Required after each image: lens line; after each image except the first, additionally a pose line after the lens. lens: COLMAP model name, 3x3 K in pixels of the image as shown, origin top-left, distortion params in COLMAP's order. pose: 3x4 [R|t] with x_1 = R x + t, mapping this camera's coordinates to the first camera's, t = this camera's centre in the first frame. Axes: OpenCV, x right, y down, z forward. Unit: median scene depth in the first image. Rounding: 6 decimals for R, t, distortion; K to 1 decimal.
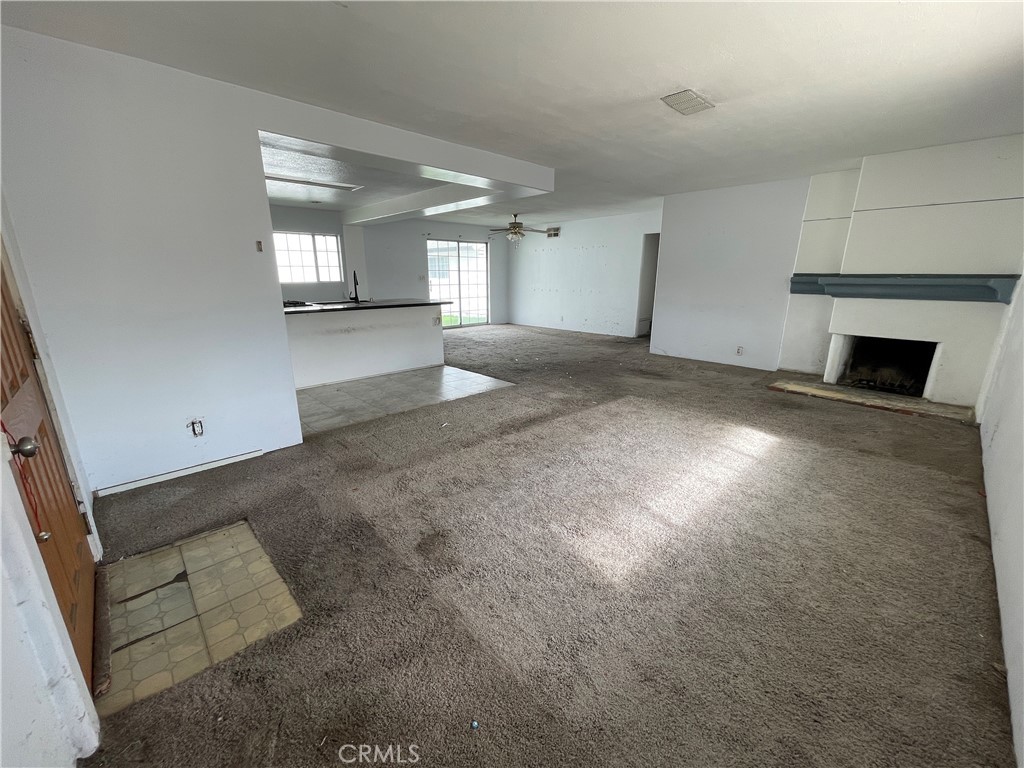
lens RADIAL K [[412.5, 0, 517.1], [0, 412.5, 386.1], [0, 0, 1]] dist [-0.004091, -0.000274]
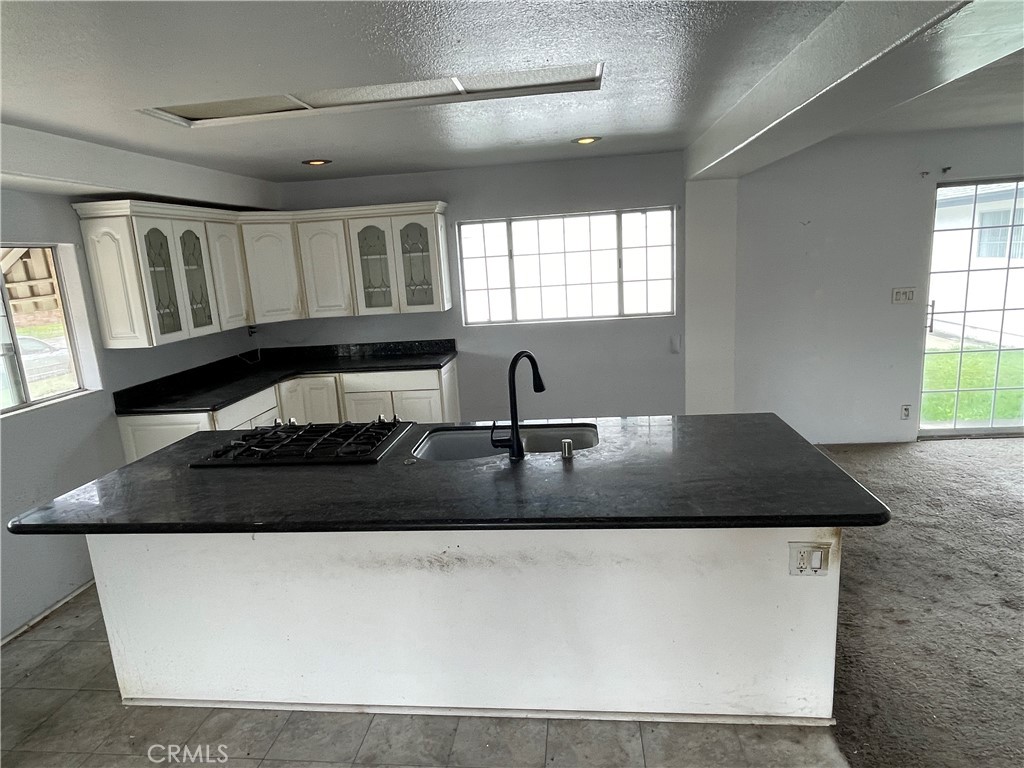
lens RADIAL K [[618.7, 0, 507.5], [0, 618.7, 383.2], [0, 0, 1]] dist [-0.003355, -0.000262]
pose [[0.636392, 0.112443, -0.763126, -0.044584], [-0.140108, 0.989712, 0.028989, -0.217903], [0.758535, 0.088471, 0.645599, 0.572032]]
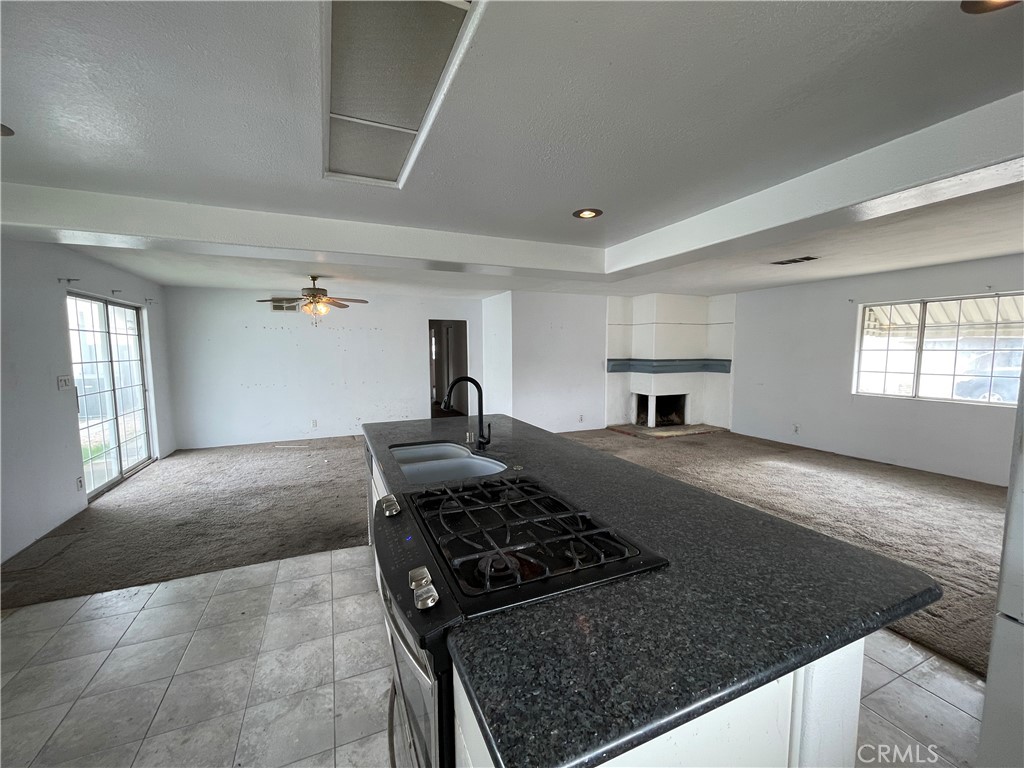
lens RADIAL K [[412.5, 0, 506.5], [0, 412.5, 389.4], [0, 0, 1]] dist [-0.004091, -0.000274]
pose [[0.362763, -0.090811, 0.927446, -0.636728], [0.250140, 0.968205, -0.003039, -0.206146], [-0.897682, 0.233094, 0.373945, 0.653391]]
